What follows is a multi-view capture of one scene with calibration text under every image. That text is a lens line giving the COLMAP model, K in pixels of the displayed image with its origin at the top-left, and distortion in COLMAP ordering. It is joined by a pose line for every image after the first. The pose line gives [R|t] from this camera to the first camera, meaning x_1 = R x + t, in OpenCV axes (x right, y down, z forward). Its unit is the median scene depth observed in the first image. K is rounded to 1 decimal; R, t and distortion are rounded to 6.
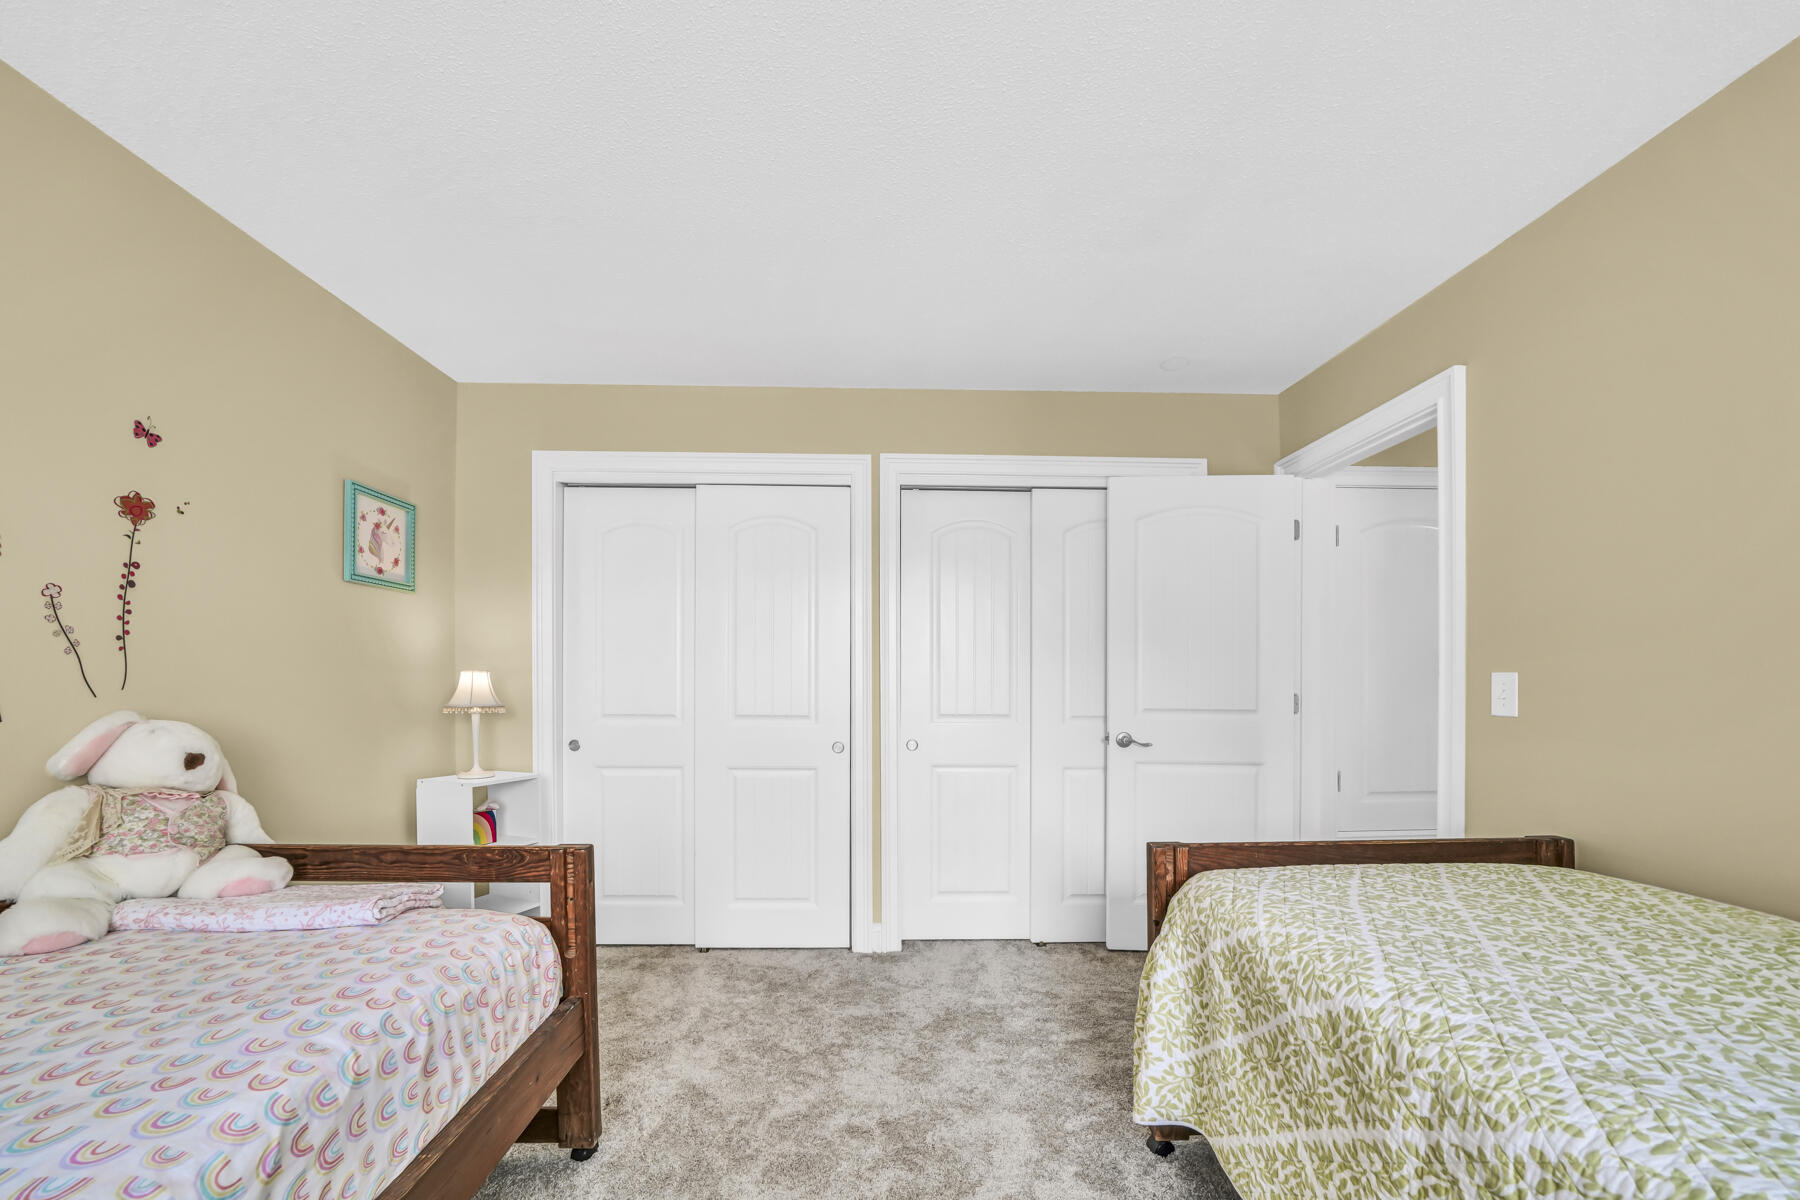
lens RADIAL K [[661.5, 0, 904.5], [0, 661.5, 668.2], [0, 0, 1]] dist [-0.017150, -0.000133]
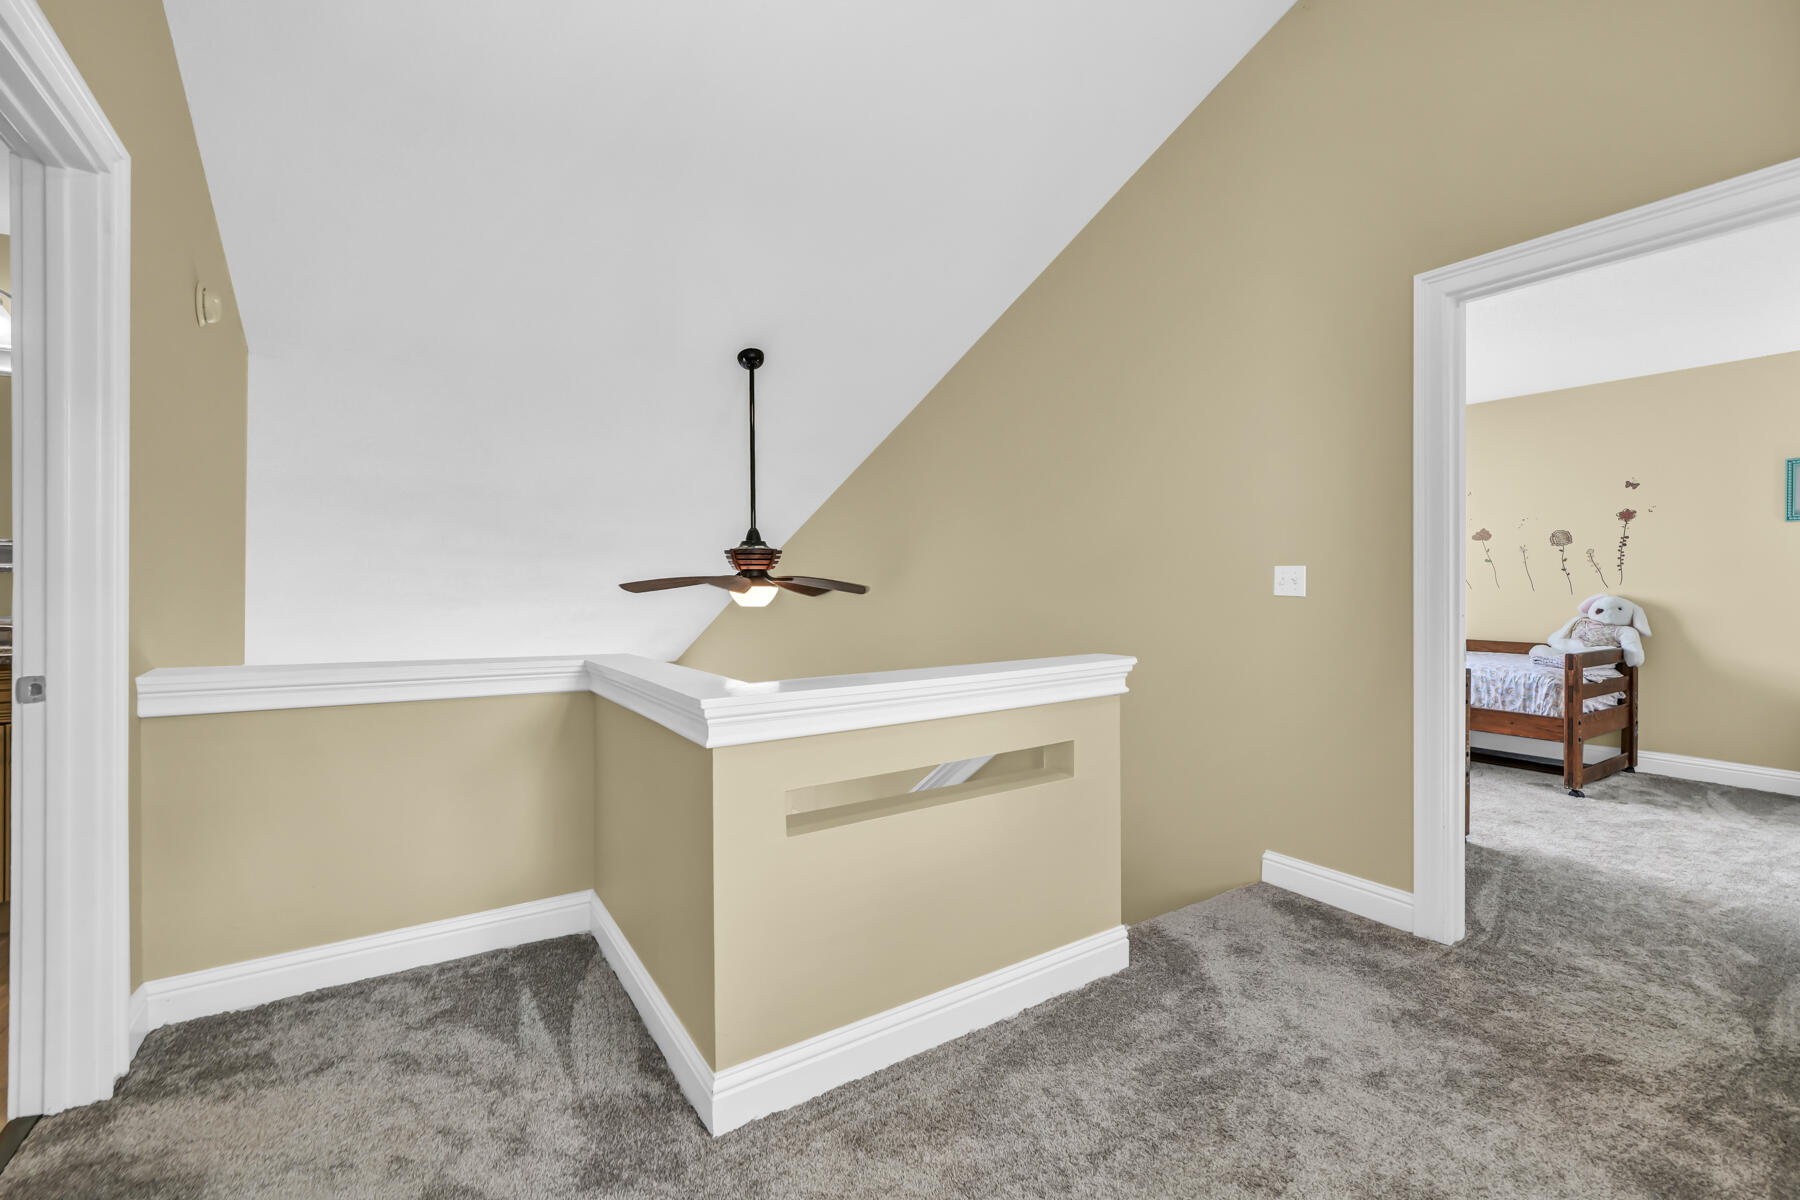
lens RADIAL K [[746.4, 0, 892.7], [0, 746.4, 588.0], [0, 0, 1]] dist [-0.004713, -0.000489]
pose [[-0.861245, -0.003805, -0.508176, 1.918824], [-0.000323, 0.999976, -0.006939, 0.044249], [0.508190, -0.005812, -0.861225, 1.385544]]
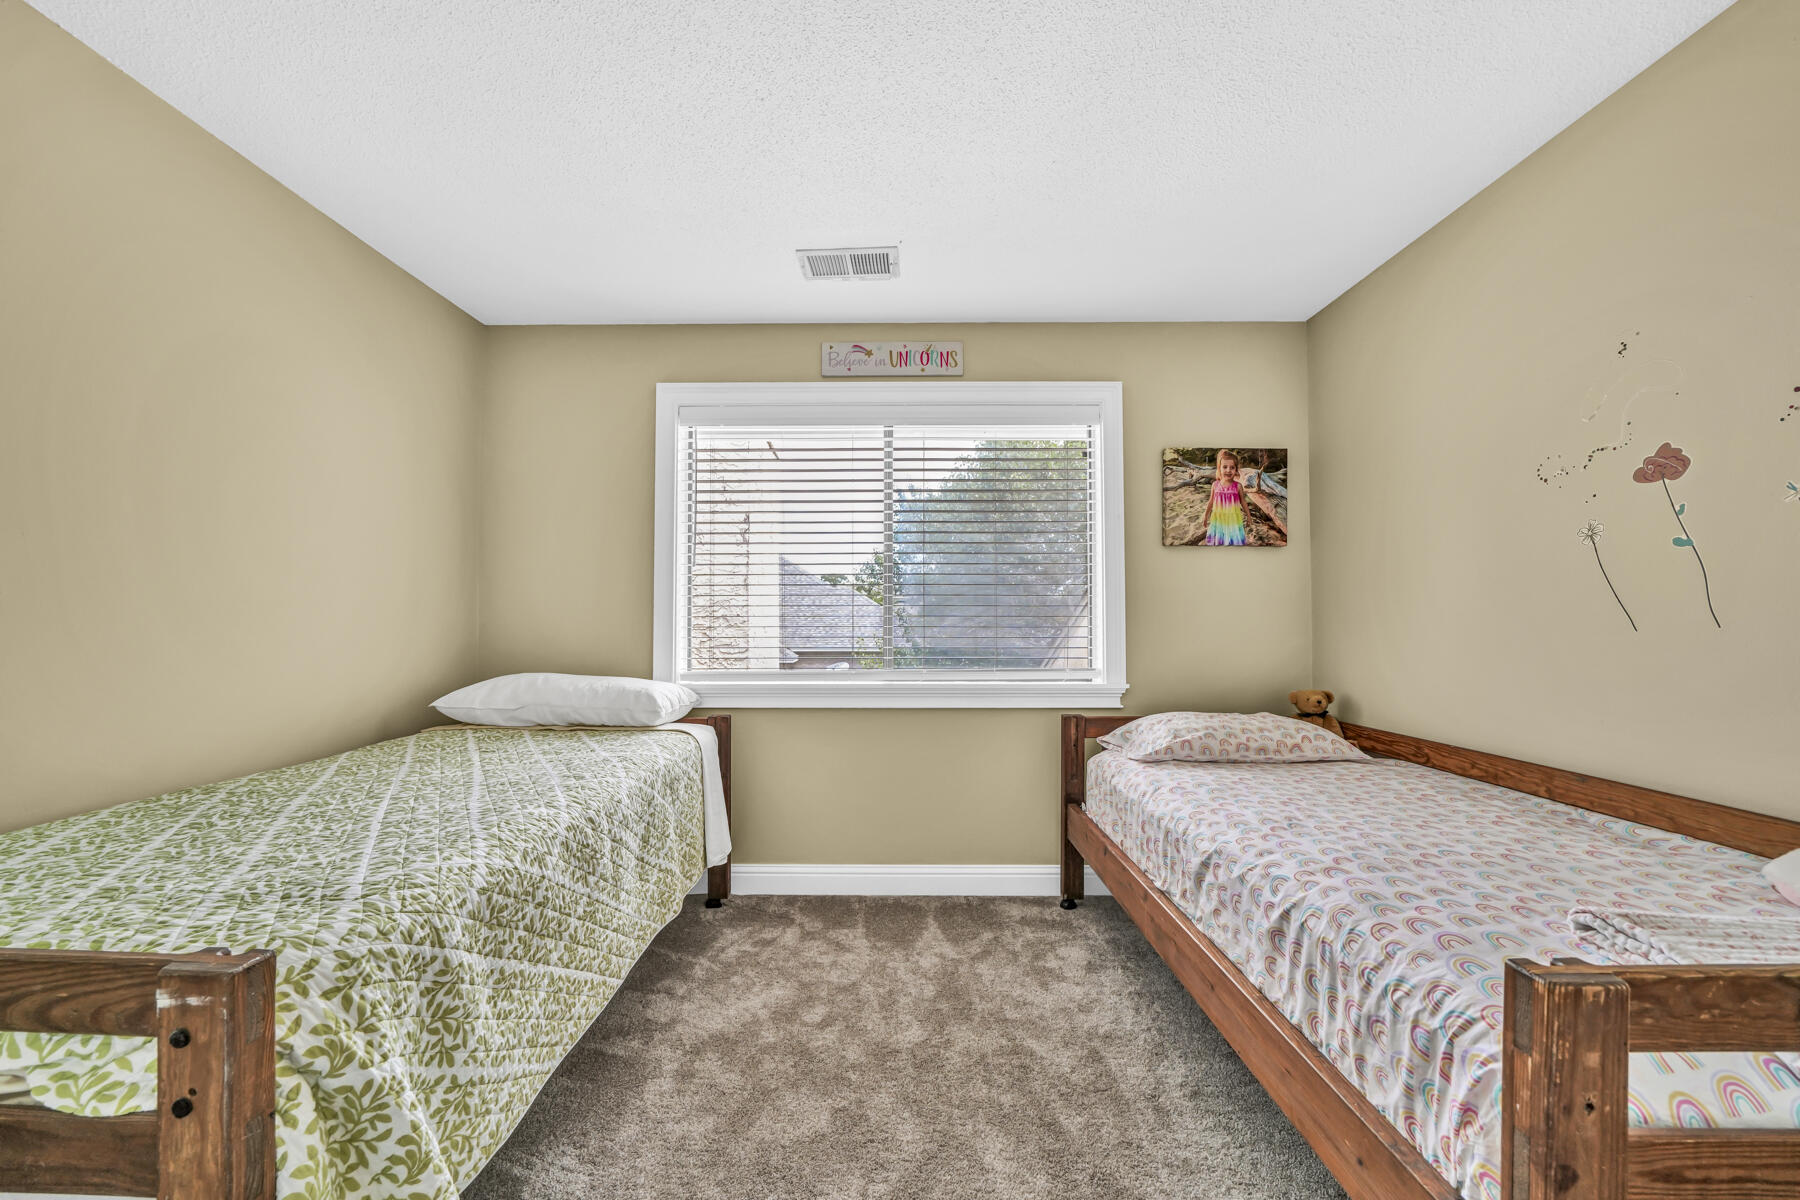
lens RADIAL K [[661.5, 0, 899.3], [0, 661.5, 613.9], [0, 0, 1]] dist [-0.020309, 0.000074]
pose [[-0.998961, -0.005097, 0.045288, -0.056164], [-0.006209, 0.999682, -0.024438, 0.033455], [-0.045149, -0.024694, -0.998675, 1.005658]]
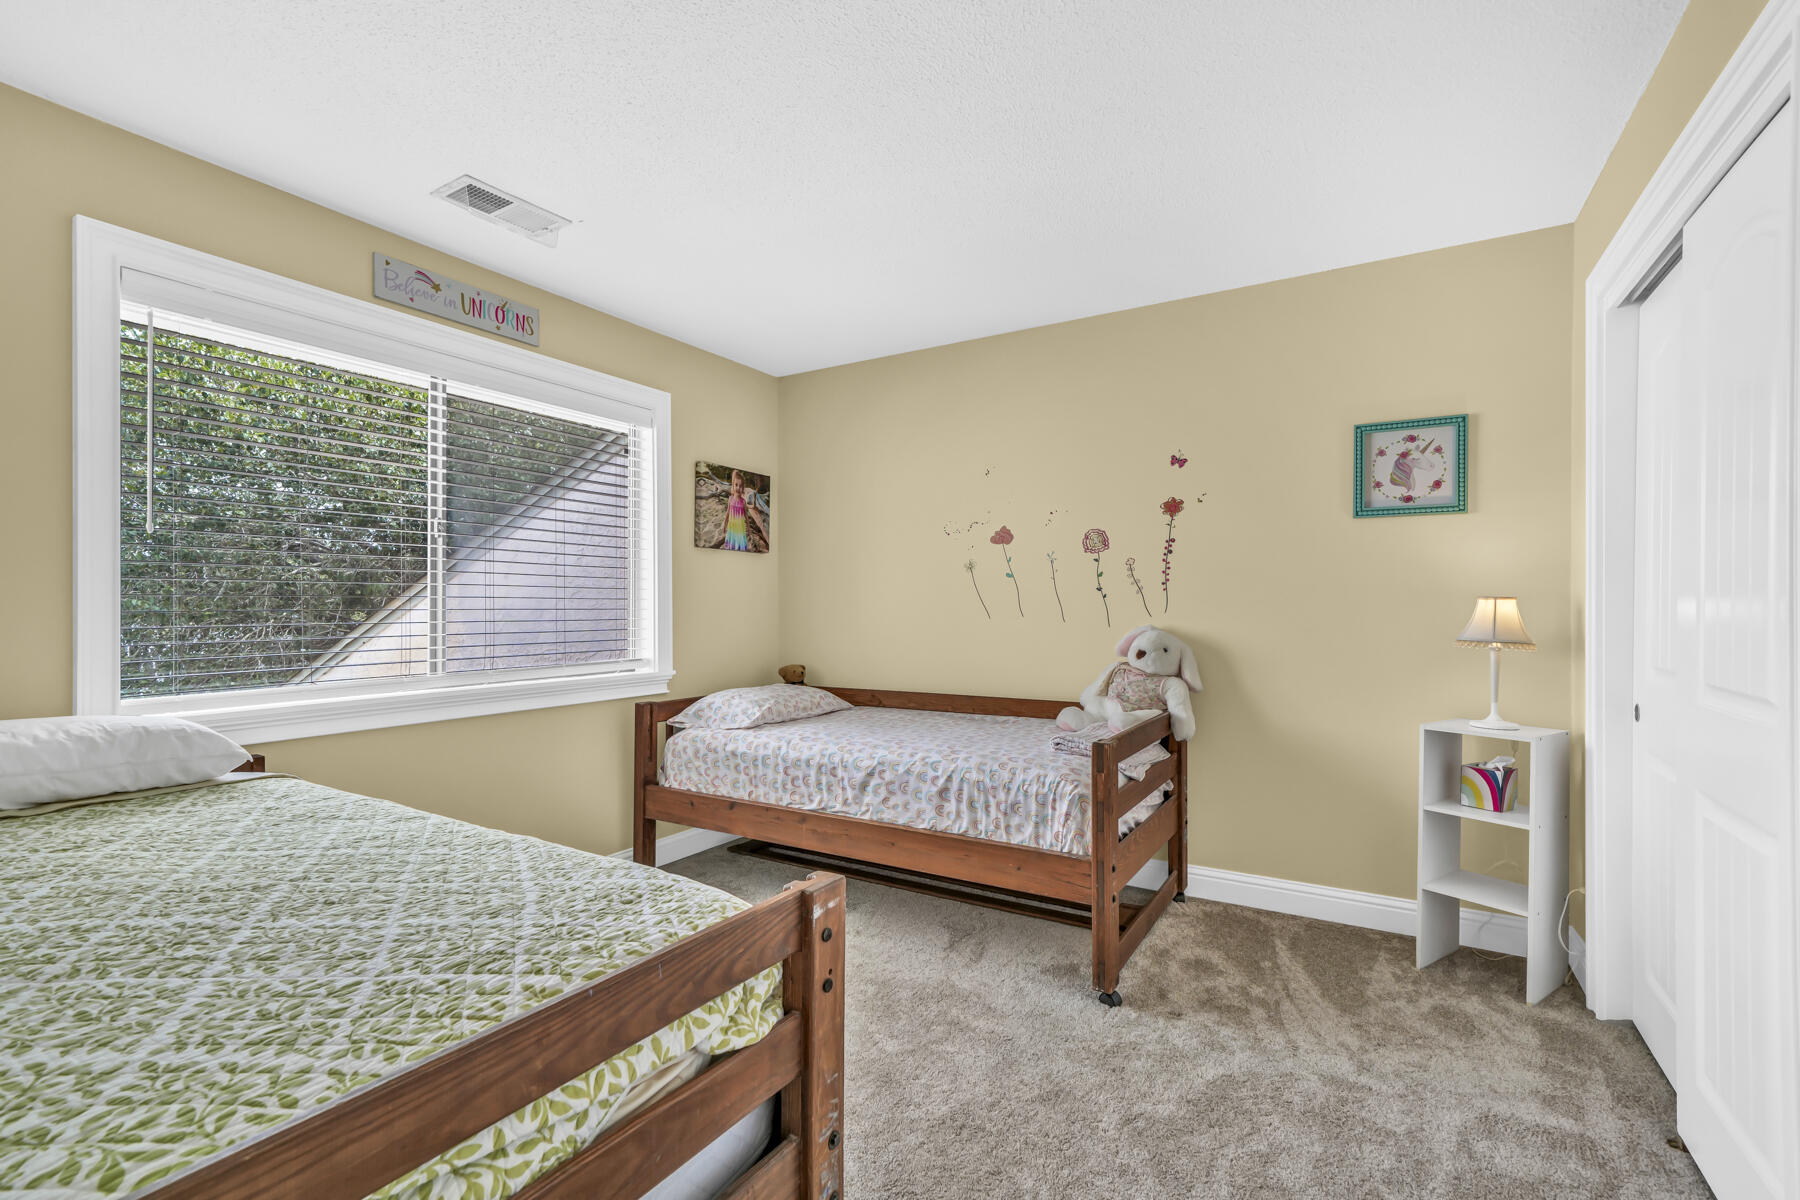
lens RADIAL K [[803.3, 0, 890.5], [0, 803.3, 611.2], [0, 0, 1]] dist [0.002332, 0.000002]
pose [[-0.550850, -0.000312, -0.834604, 0.670039], [0.008220, 0.999949, -0.005800, 0.023225], [0.834564, -0.010055, -0.550819, 1.035883]]
